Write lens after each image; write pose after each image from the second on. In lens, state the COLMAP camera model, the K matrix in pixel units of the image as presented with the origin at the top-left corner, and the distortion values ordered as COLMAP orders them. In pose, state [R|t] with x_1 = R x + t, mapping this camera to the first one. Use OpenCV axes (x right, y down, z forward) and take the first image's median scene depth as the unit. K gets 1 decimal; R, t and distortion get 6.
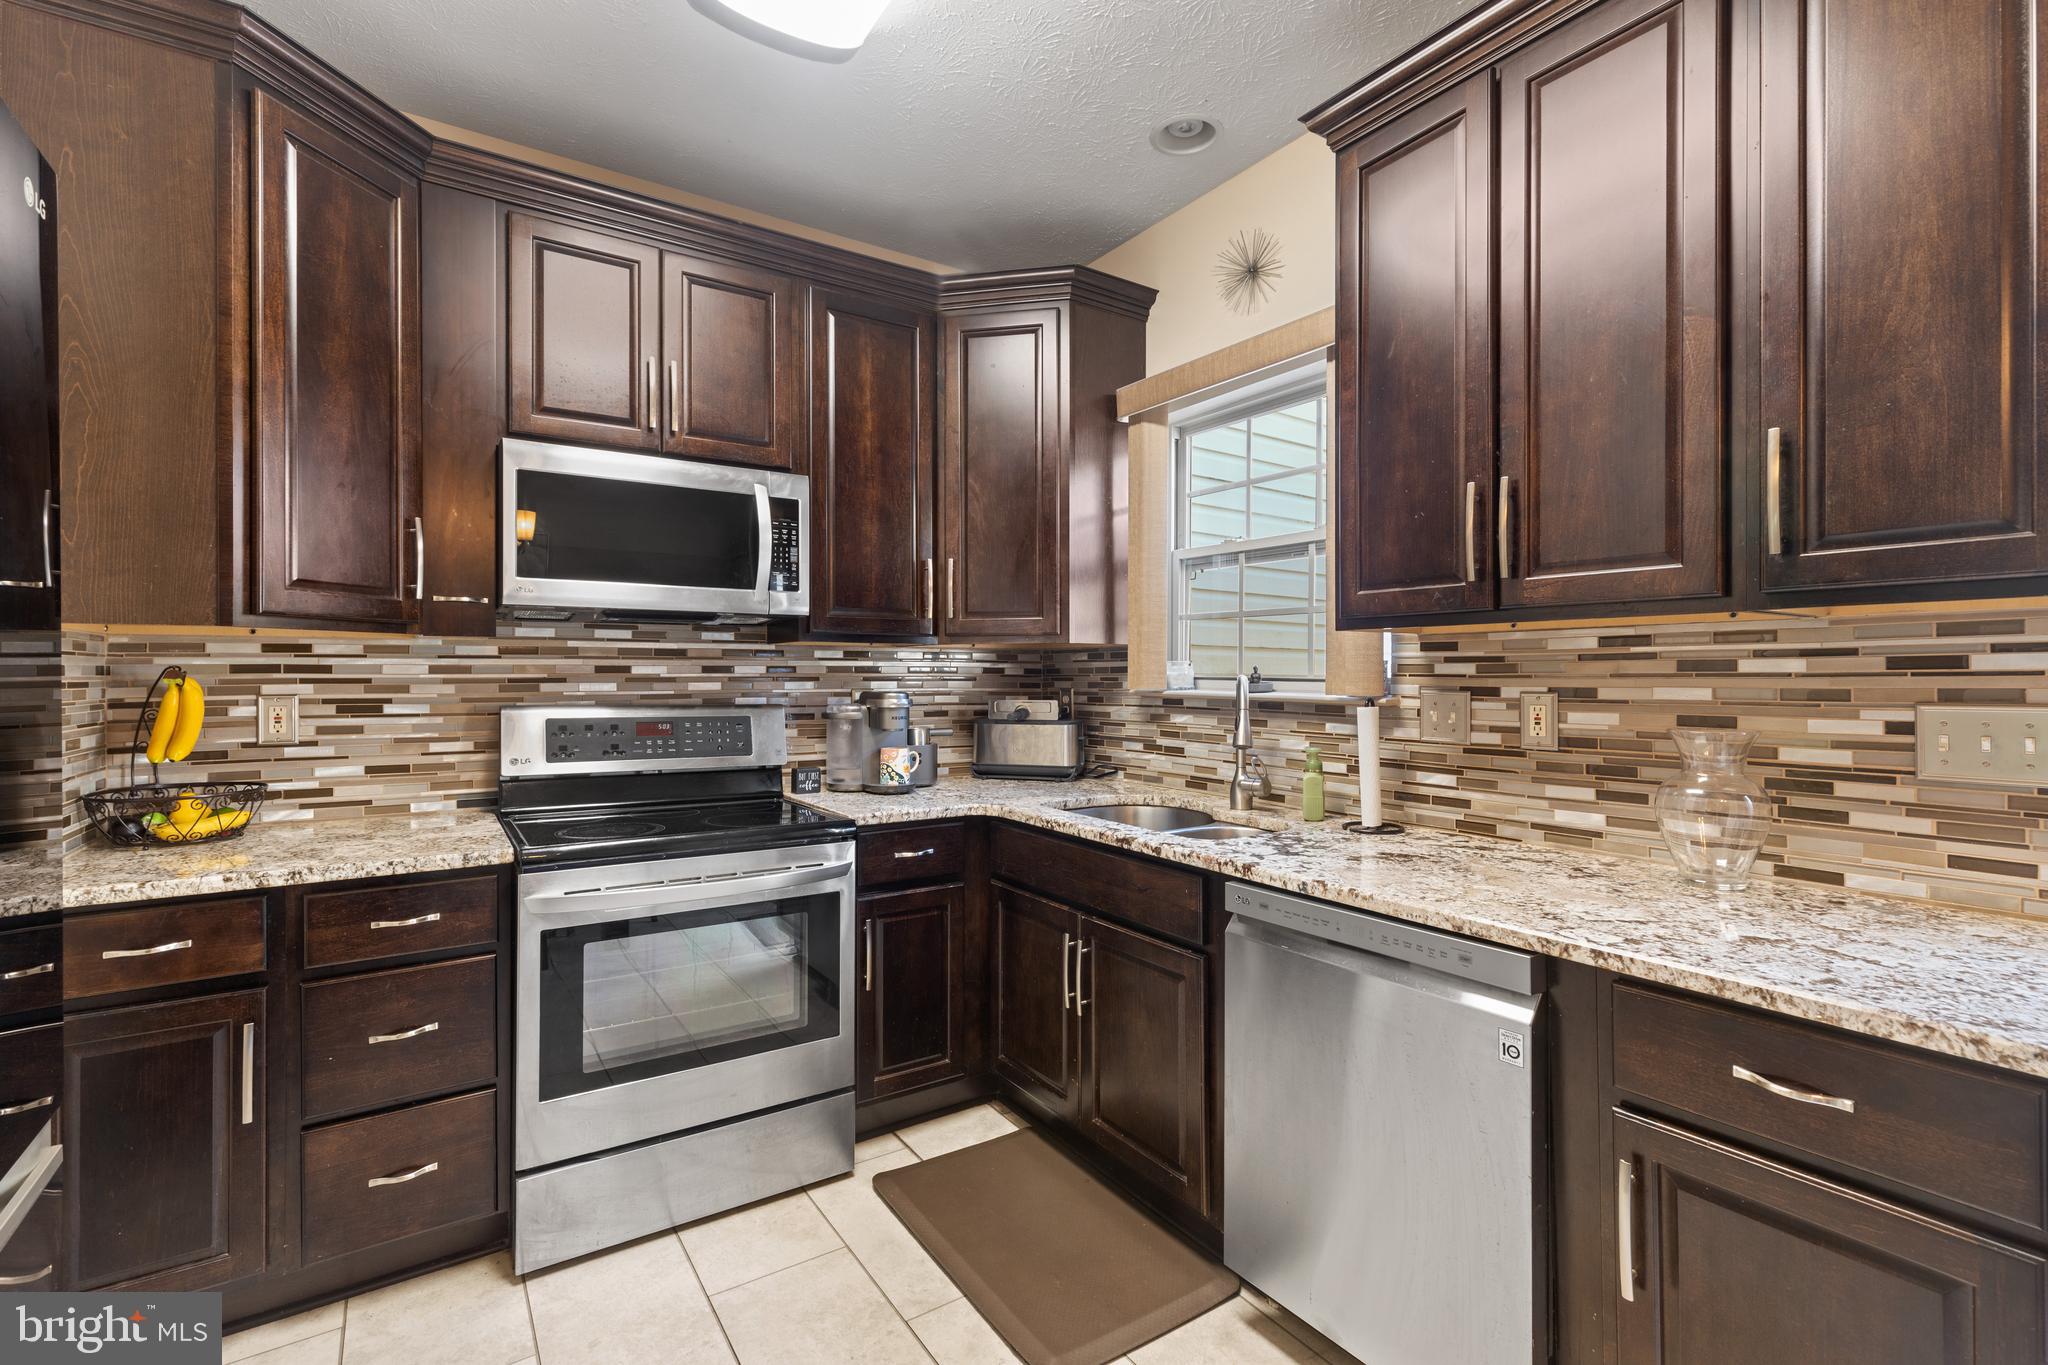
lens RADIAL K [[917.8, 0, 1022.9], [0, 917.8, 671.7], [0, 0, 1]] dist [0.006838, -0.002019]
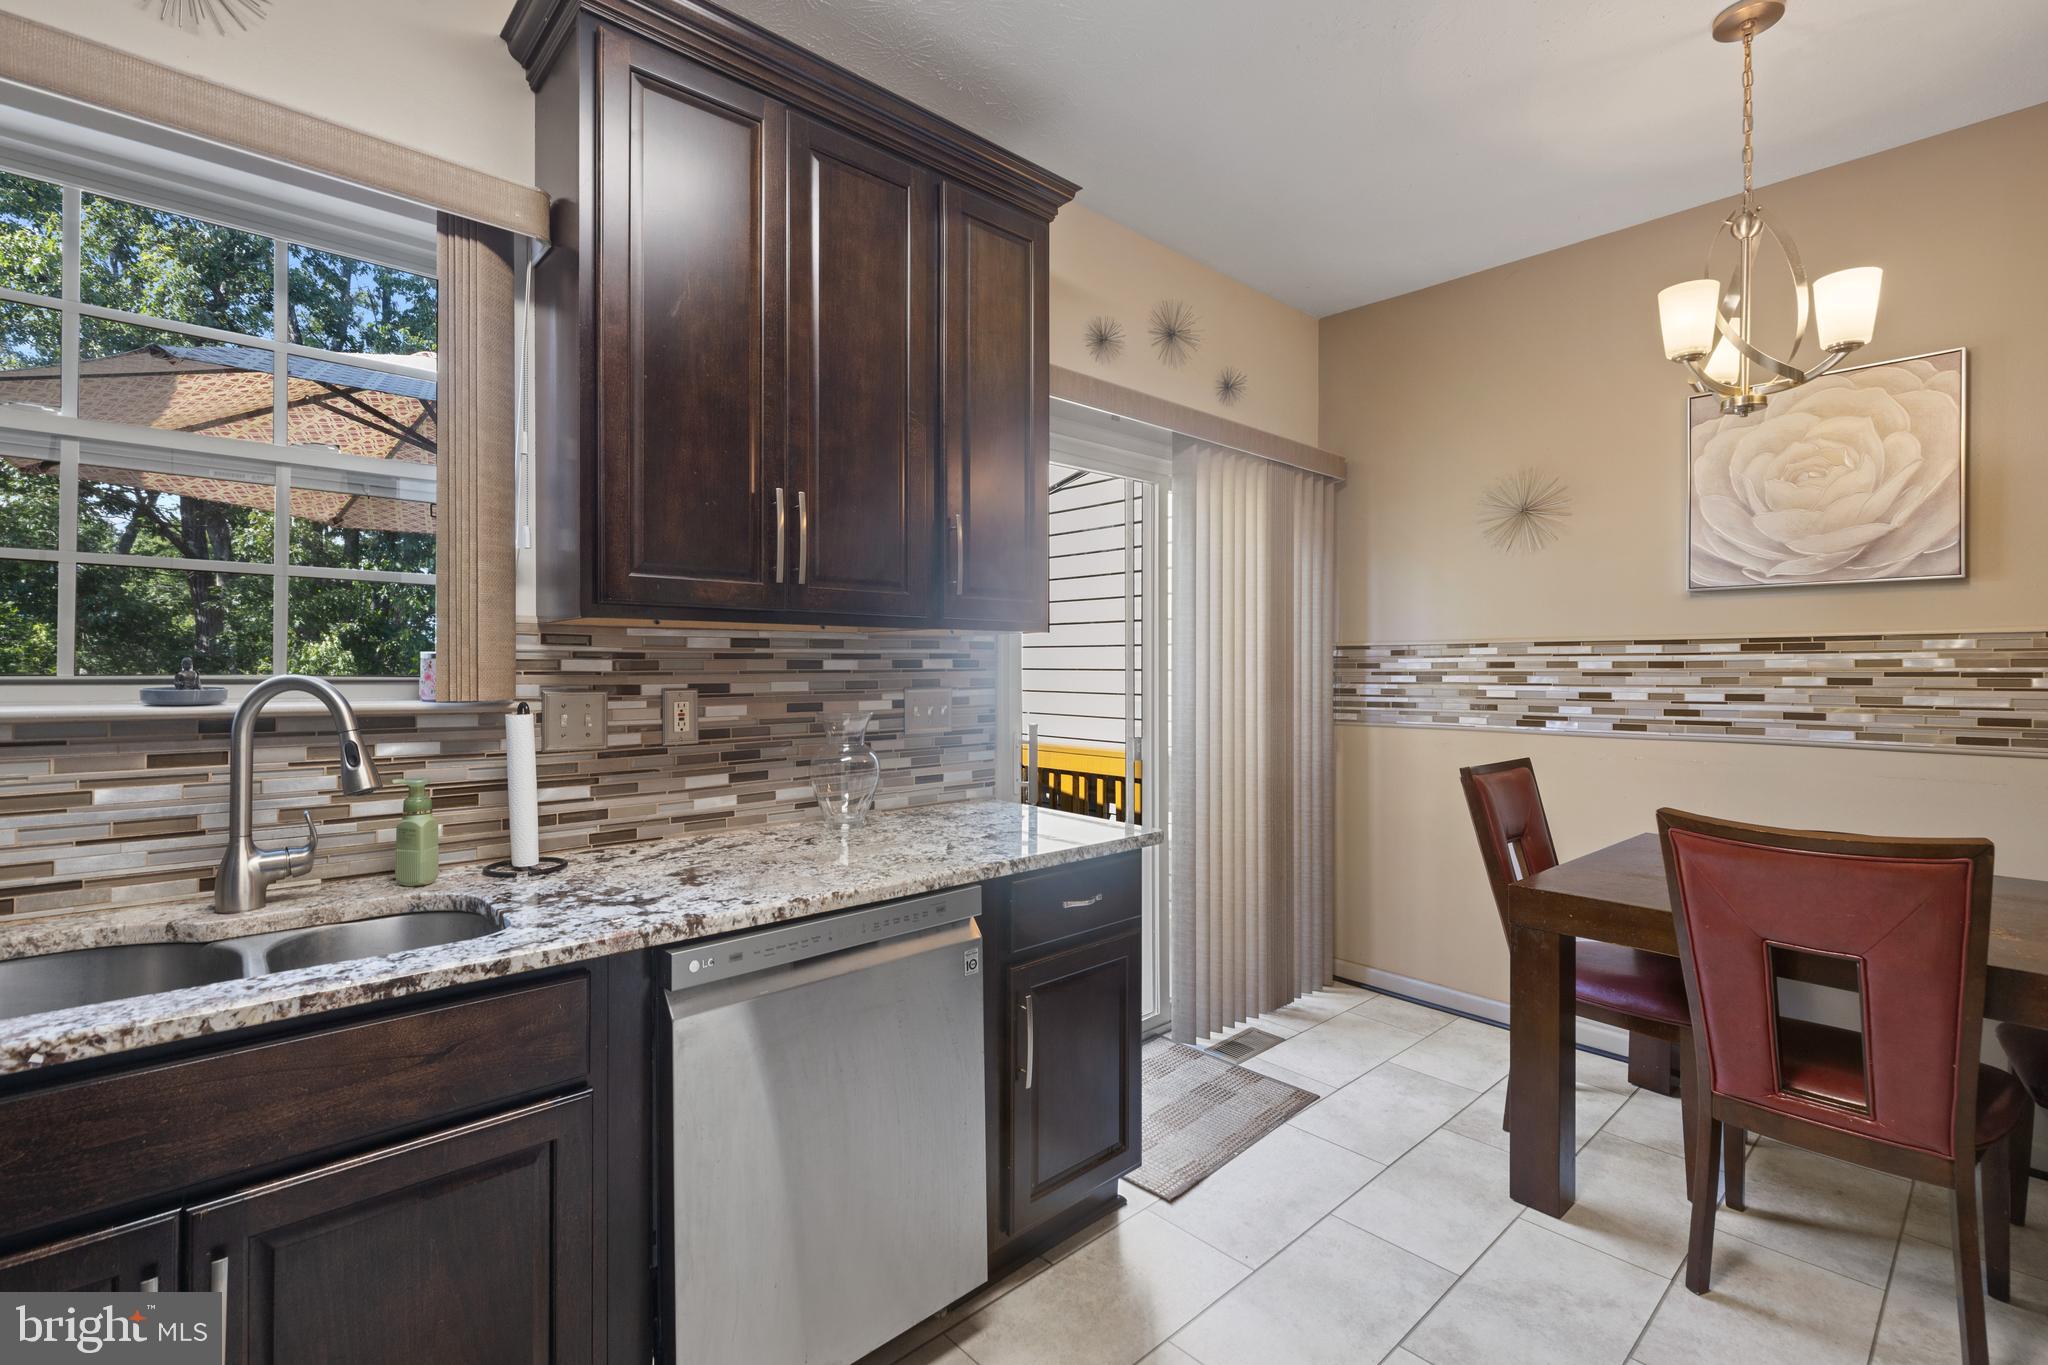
lens RADIAL K [[917.8, 0, 1035.3], [0, 917.8, 667.1], [0, 0, 1]] dist [0.006838, -0.002019]
pose [[-0.158867, 0.003100, 0.987295, -0.449103], [-0.000993, 0.999994, -0.003299, 0.000754], [-0.987299, -0.001504, -0.158863, 0.668397]]
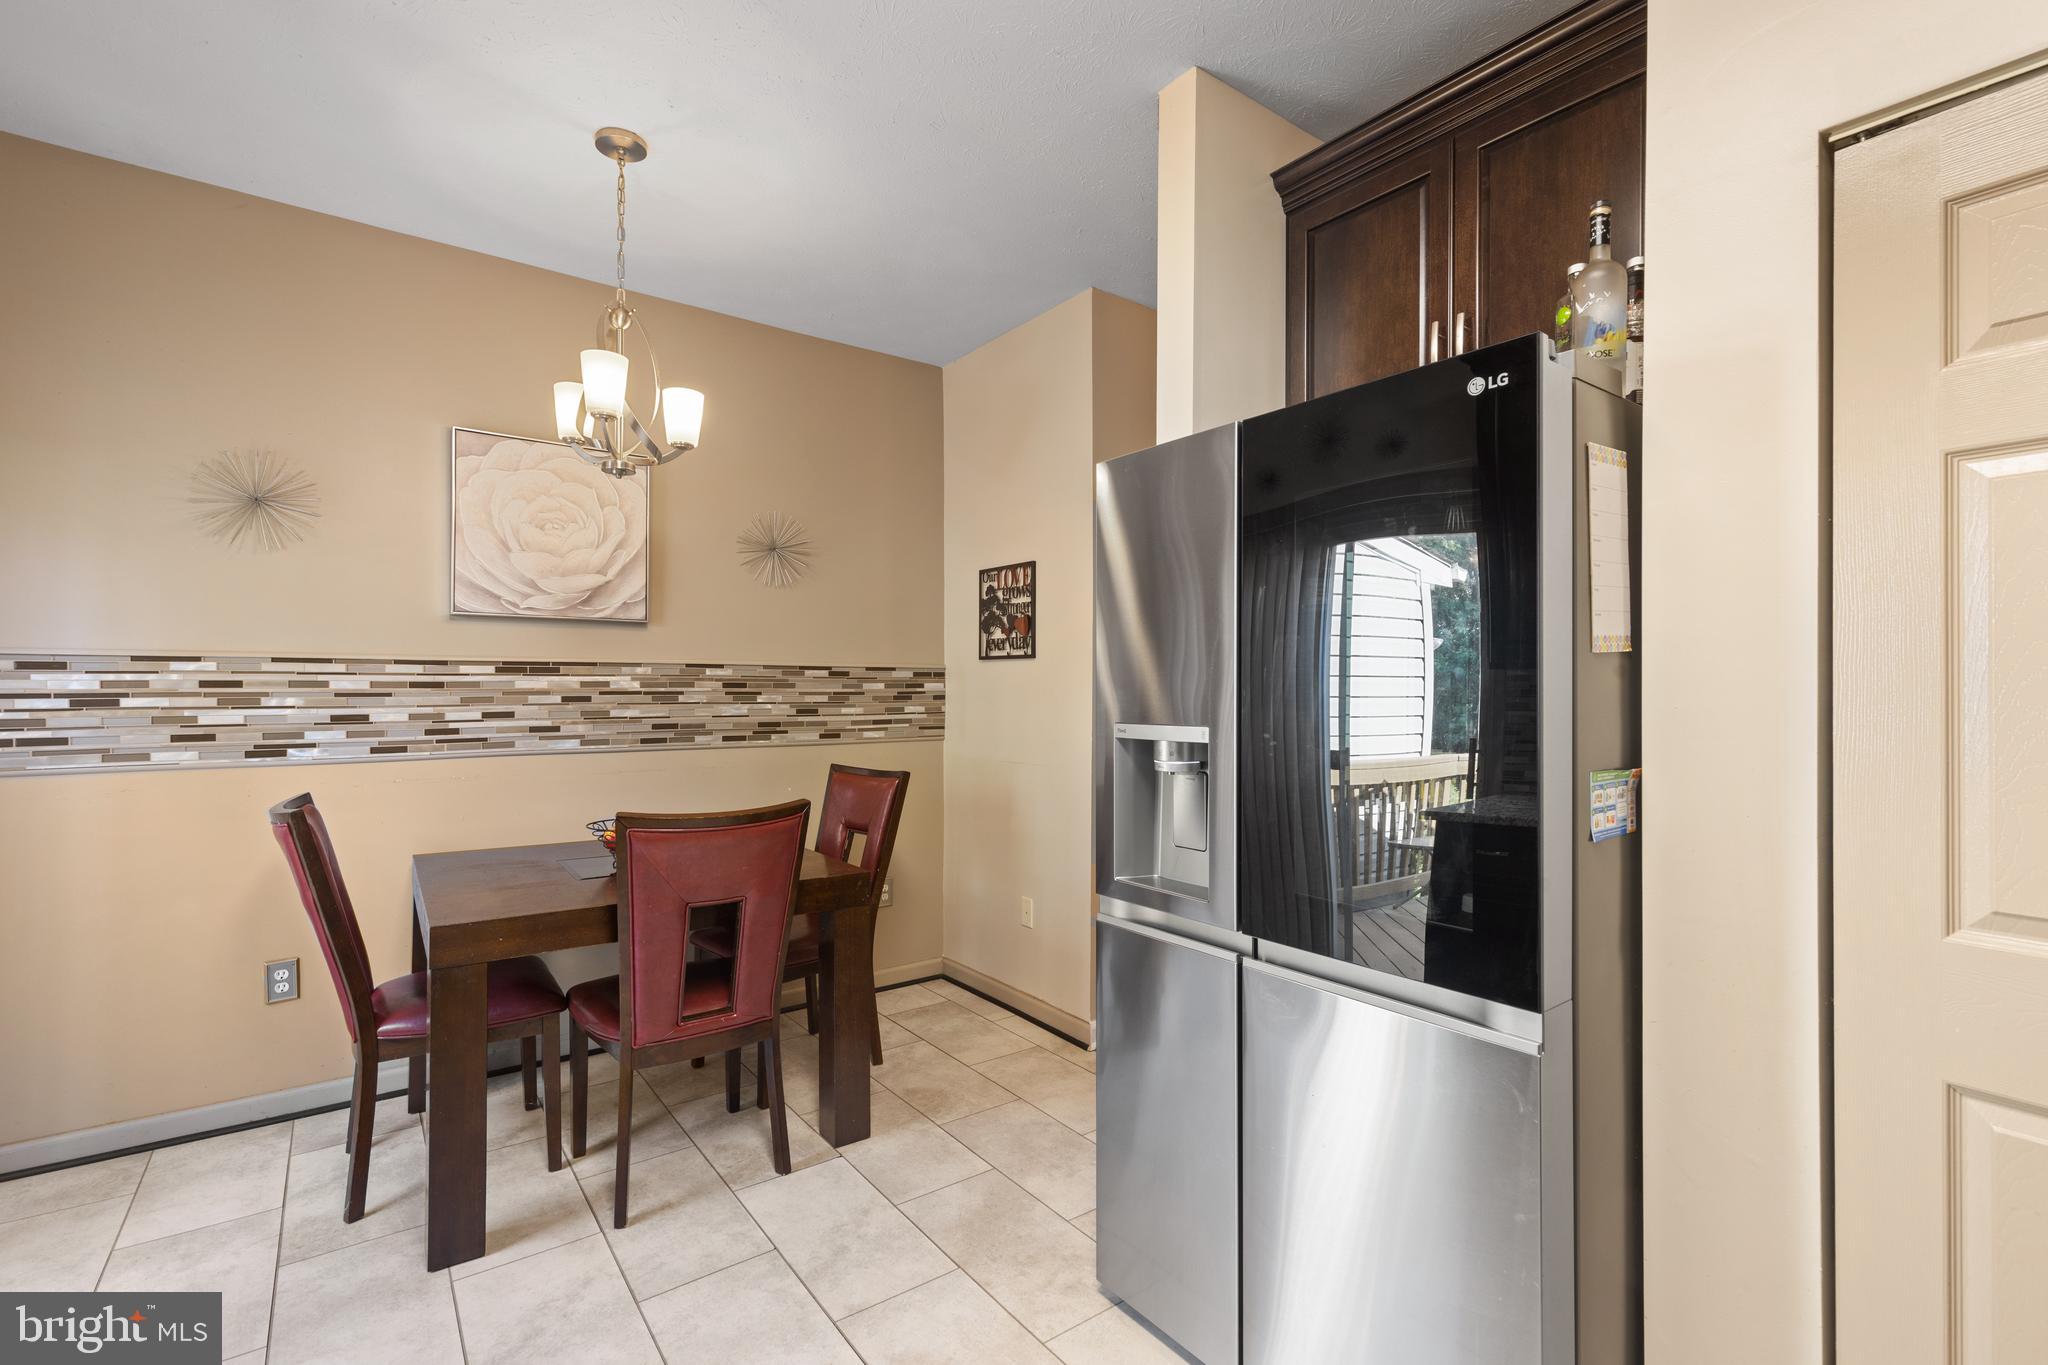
lens RADIAL K [[917.8, 0, 1019.3], [0, 917.8, 684.0], [0, 0, 1]] dist [0.006838, -0.002019]
pose [[-0.998958, 0.000946, -0.045626, -0.091263], [0.001205, 0.999983, -0.005649, -0.000525], [0.045620, -0.005698, -0.998943, 0.931320]]
